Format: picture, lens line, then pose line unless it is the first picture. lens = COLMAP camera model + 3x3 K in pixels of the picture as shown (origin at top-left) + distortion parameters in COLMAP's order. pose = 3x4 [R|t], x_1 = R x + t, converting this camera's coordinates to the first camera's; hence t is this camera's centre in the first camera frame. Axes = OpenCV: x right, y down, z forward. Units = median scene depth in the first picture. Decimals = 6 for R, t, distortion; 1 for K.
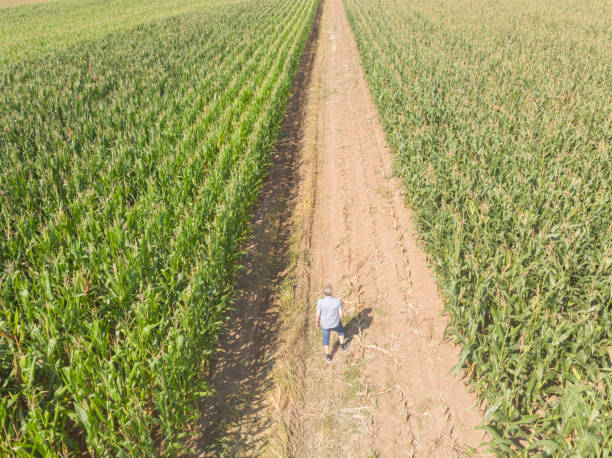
lens RADIAL K [[488.3, 0, 313.0], [0, 488.3, 208.7], [0, 0, 1]] dist [-0.002680, -0.010348]
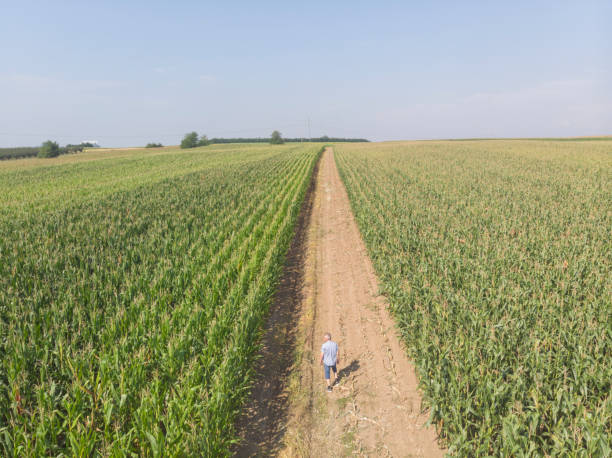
lens RADIAL K [[470.1, 0, 318.5], [0, 470.1, 210.6], [0, 0, 1]] dist [0.075213, -0.295383]
pose [[0.999790, -0.000679, 0.020459, -0.012432], [0.006652, 0.955987, -0.293333, 0.080911], [-0.019360, 0.293408, 0.955791, -0.190780]]
